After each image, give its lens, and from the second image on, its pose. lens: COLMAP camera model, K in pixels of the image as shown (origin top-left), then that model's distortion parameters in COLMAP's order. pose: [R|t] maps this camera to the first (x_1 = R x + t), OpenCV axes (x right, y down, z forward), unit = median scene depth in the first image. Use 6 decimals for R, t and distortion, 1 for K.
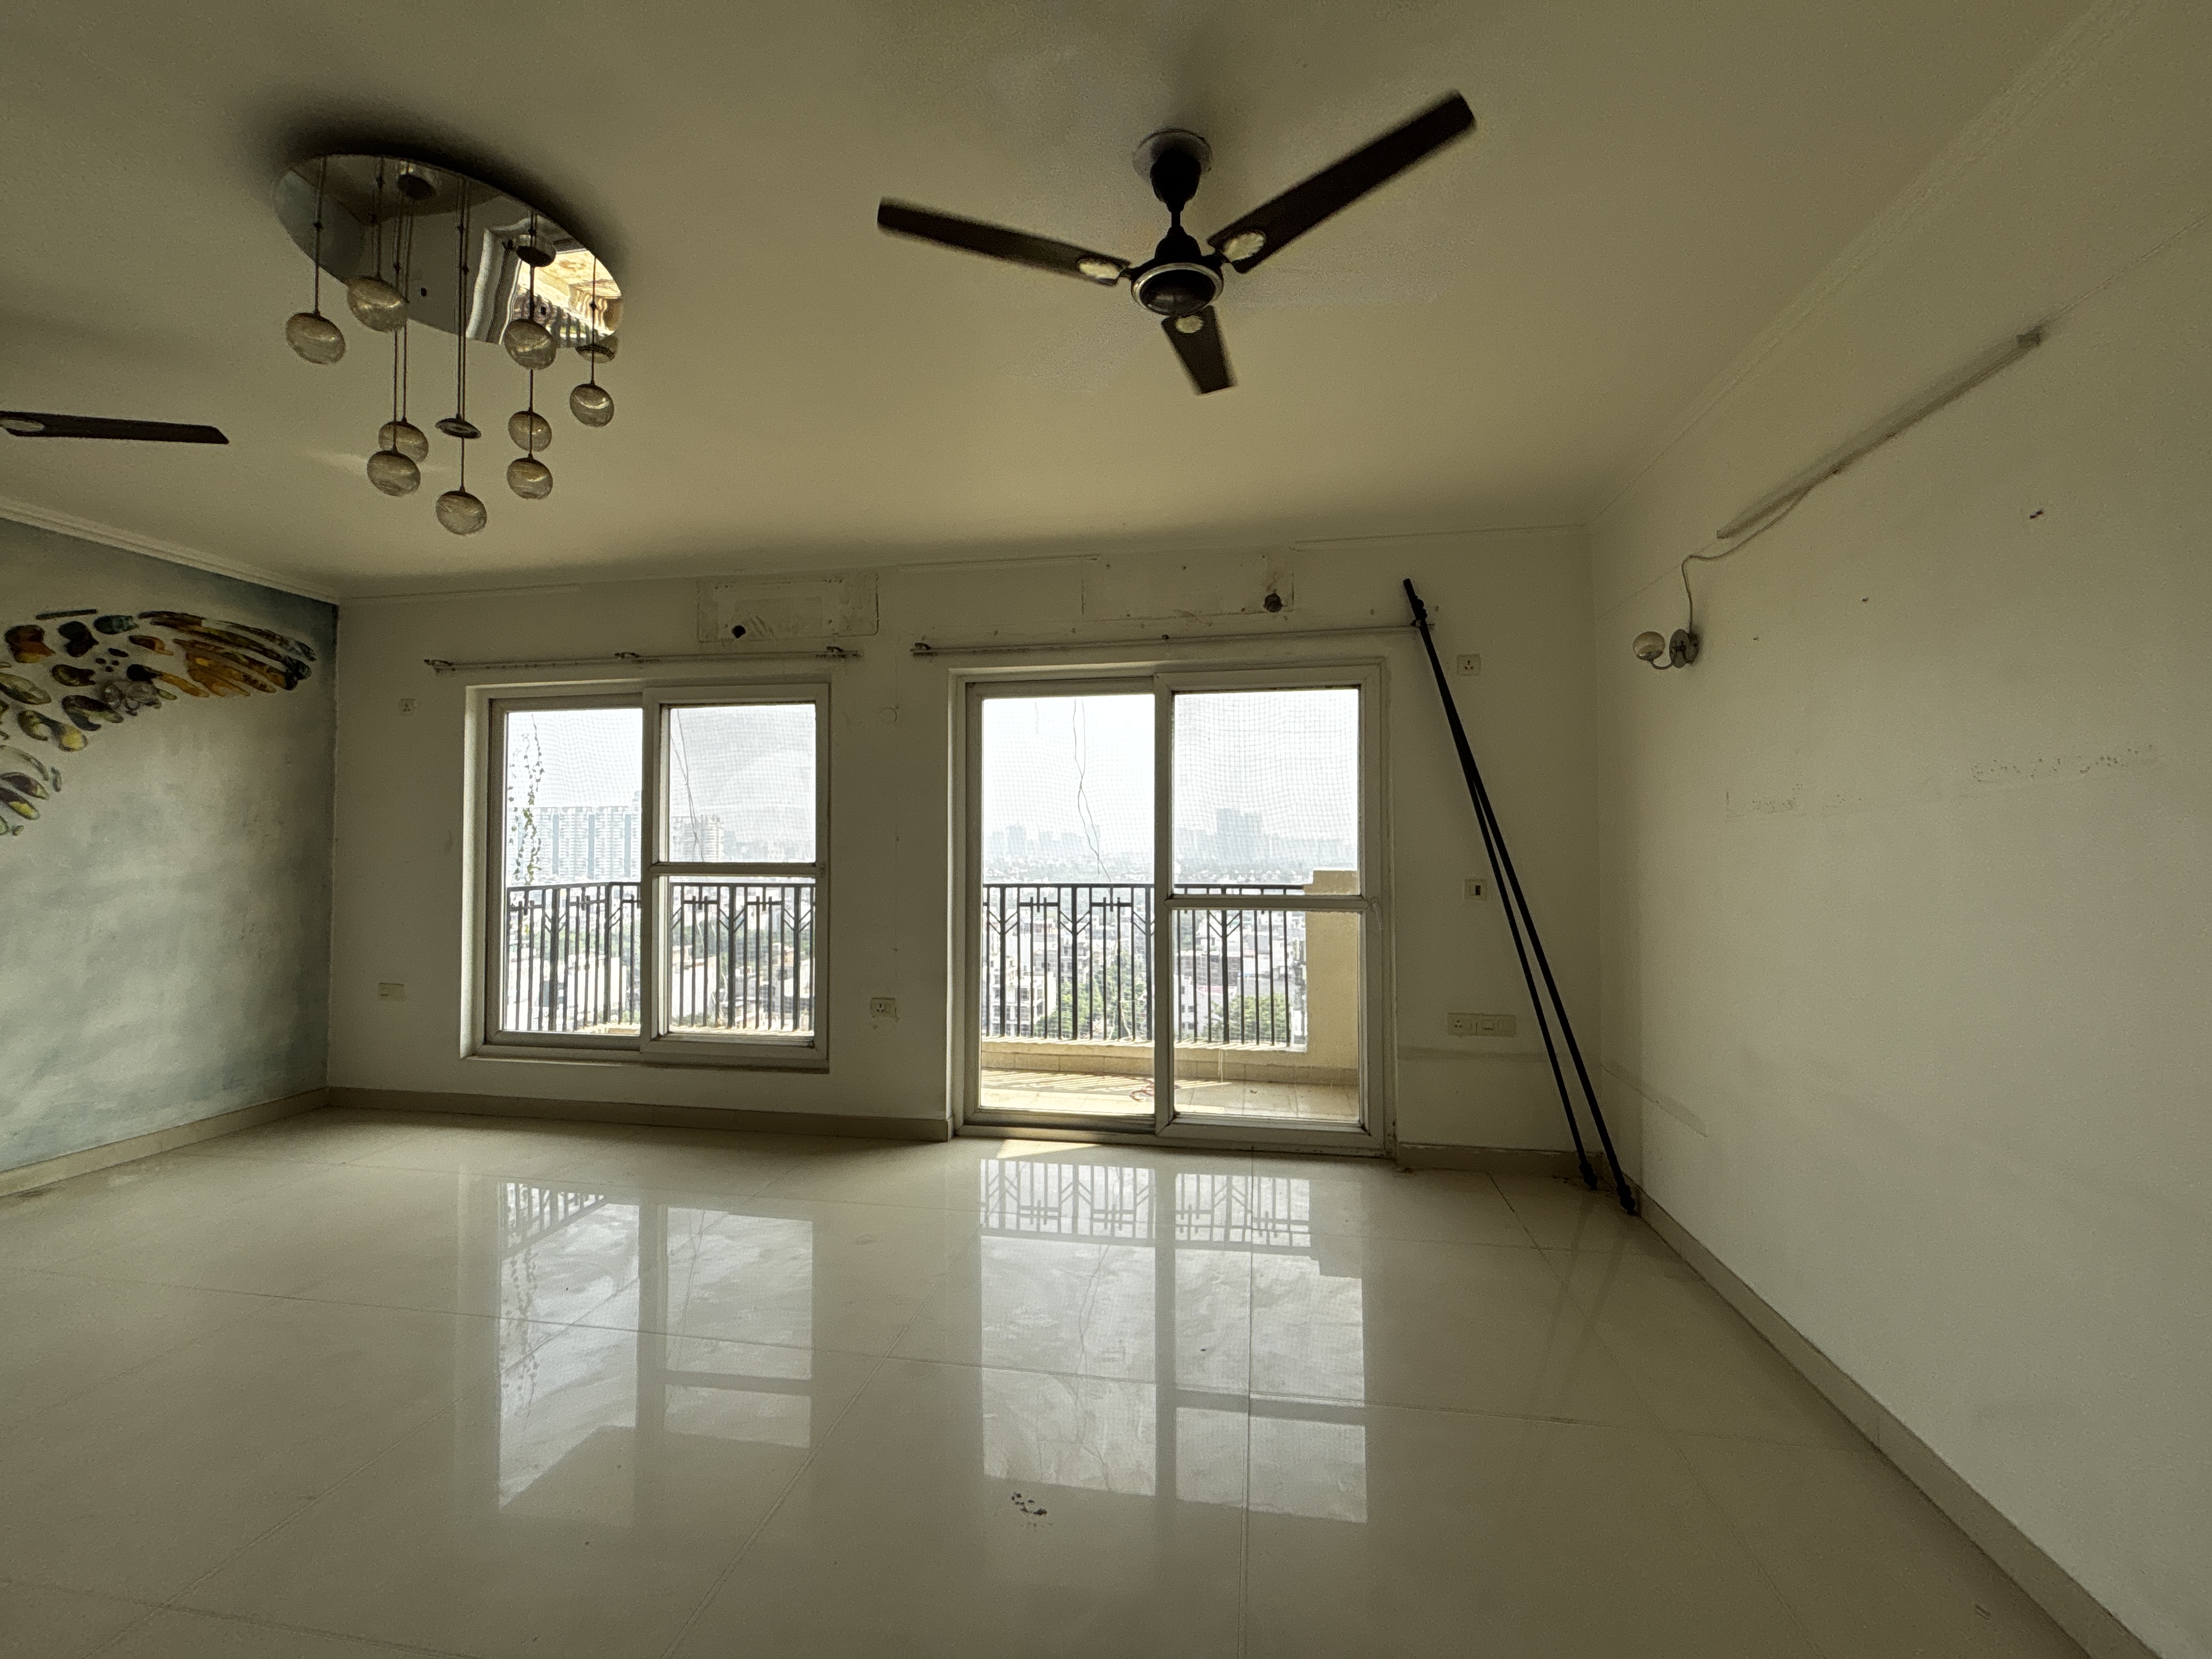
lens RADIAL K [[894.6, 0, 1112.6], [0, 894.6, 823.6], [0, 0, 1]] dist [0.009780, 0.000015]
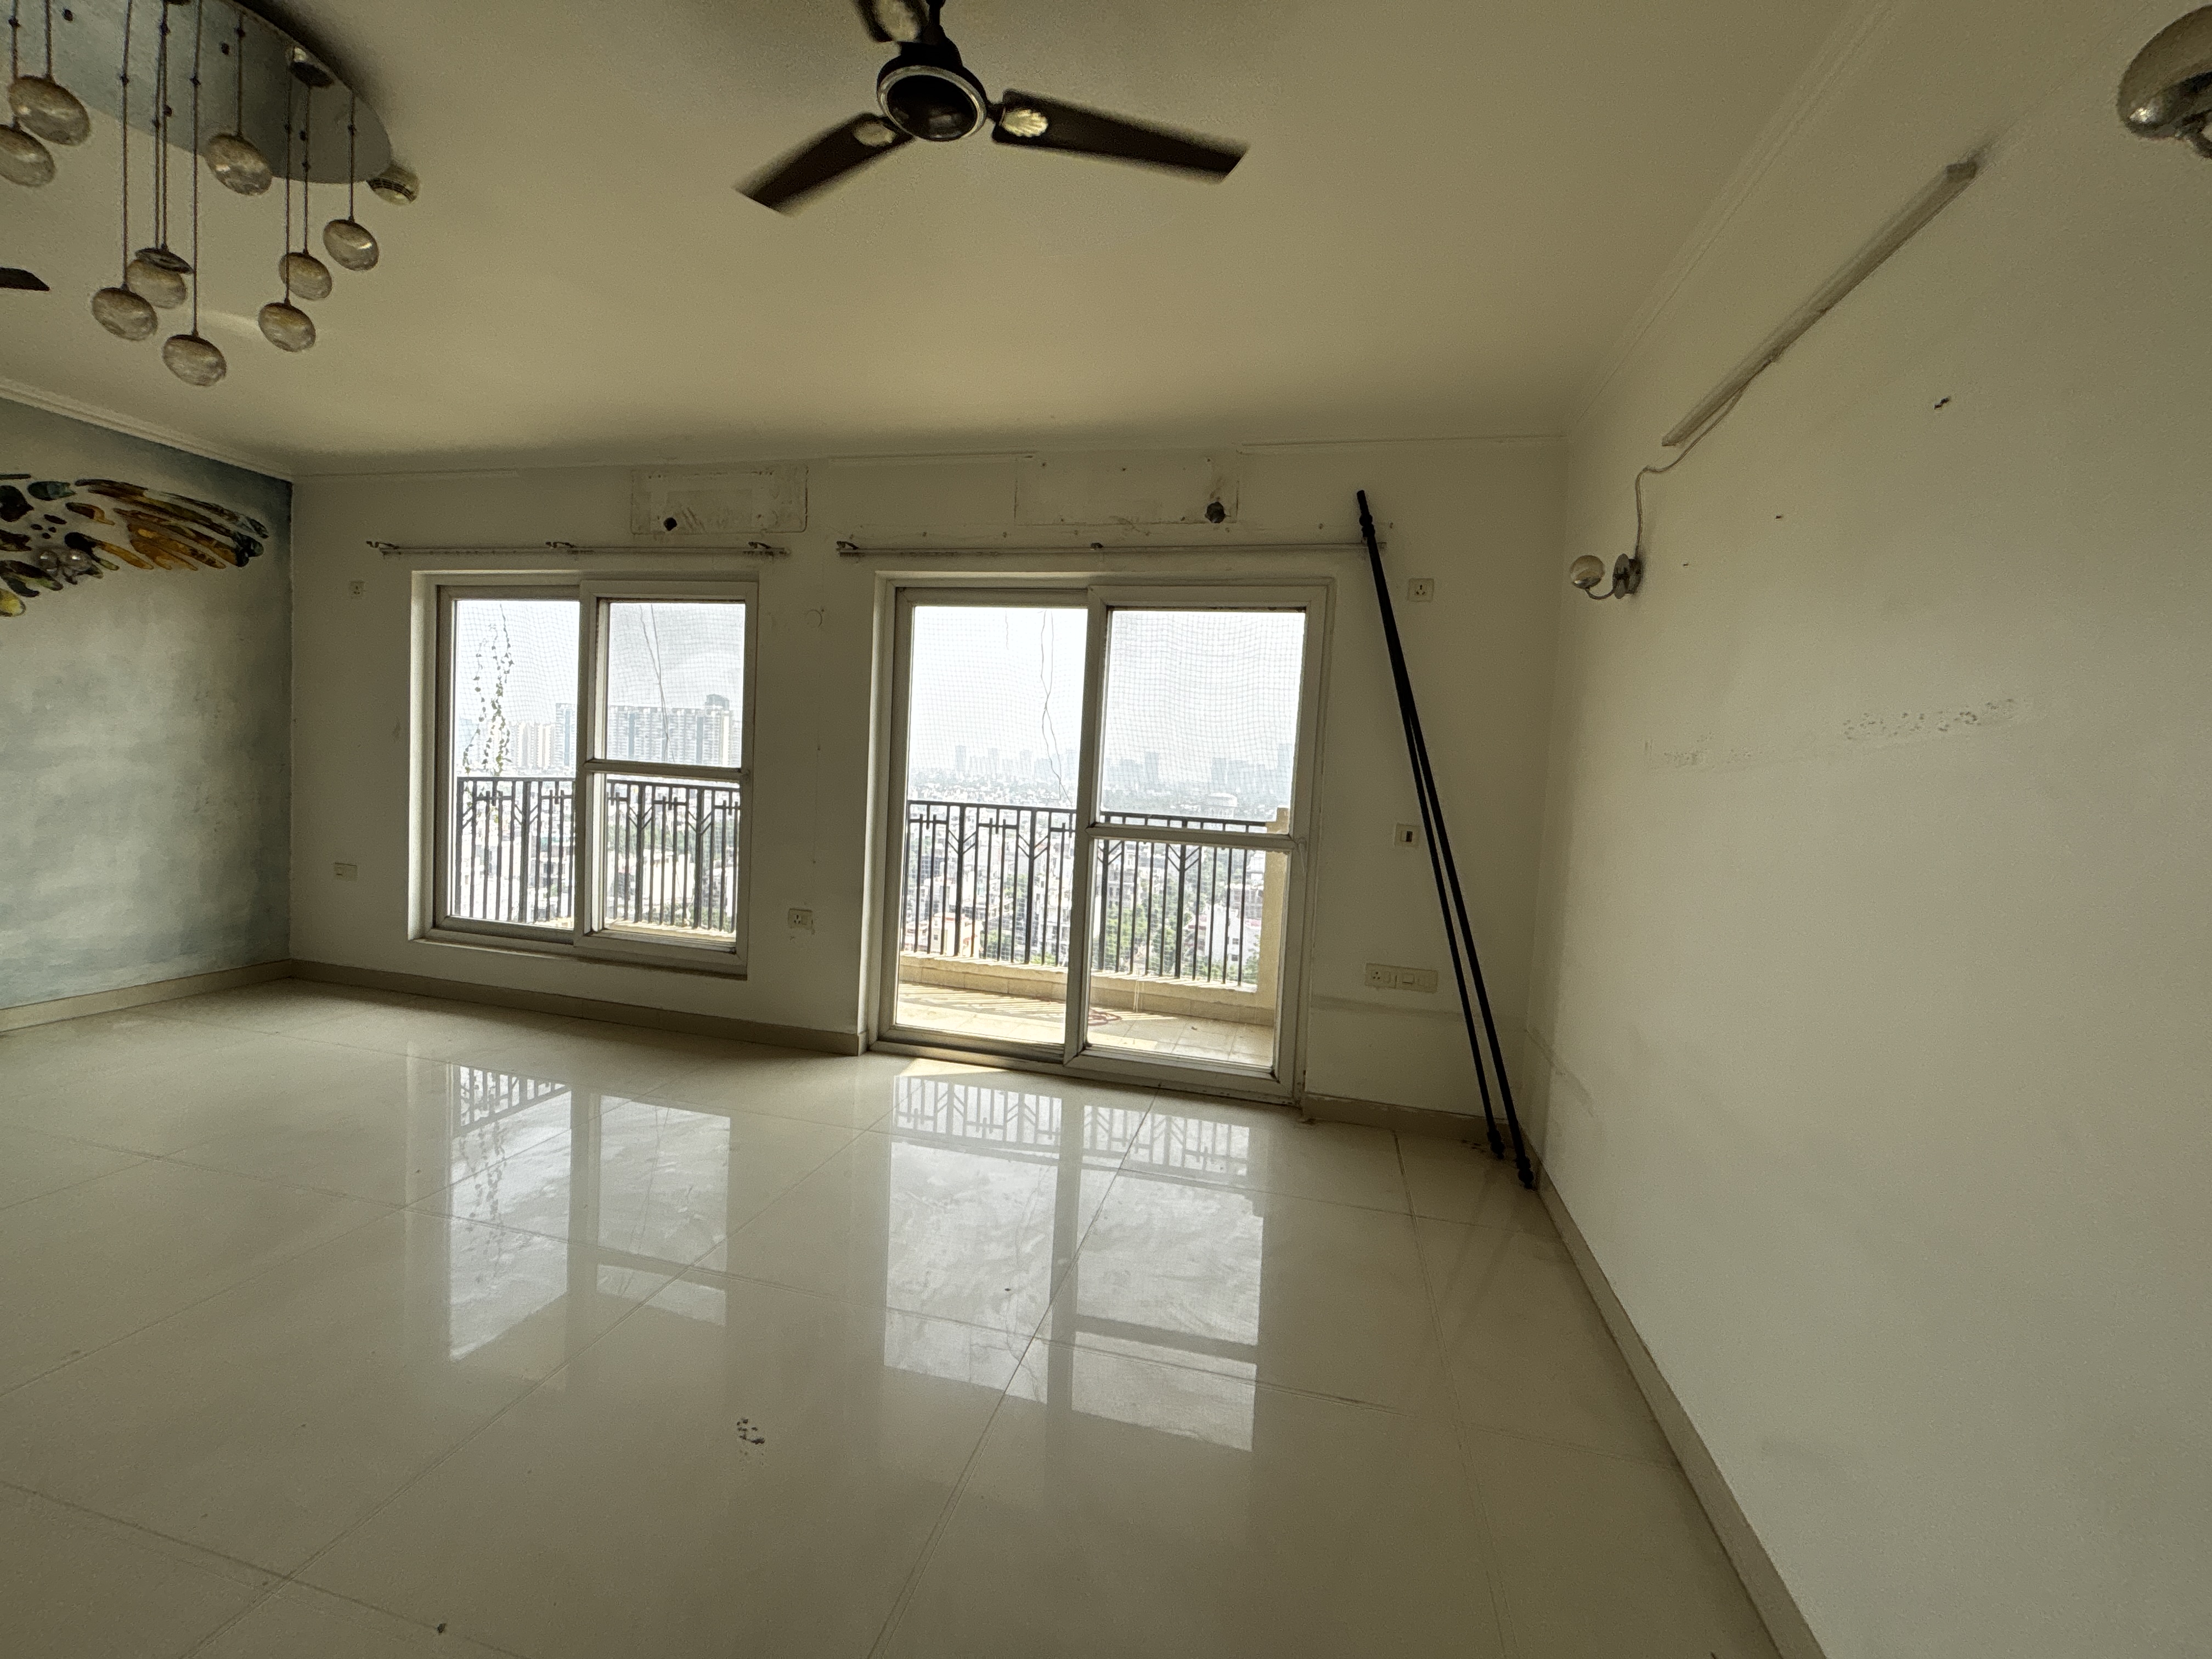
lens RADIAL K [[894.6, 0, 1112.6], [0, 894.6, 823.6], [0, 0, 1]] dist [0.009780, 0.000015]
pose [[0.996222, 0.058856, -0.063853, 0.143552], [-0.053385, 0.995014, 0.084240, -0.000568], [0.068493, -0.080513, 0.994398, 0.049853]]
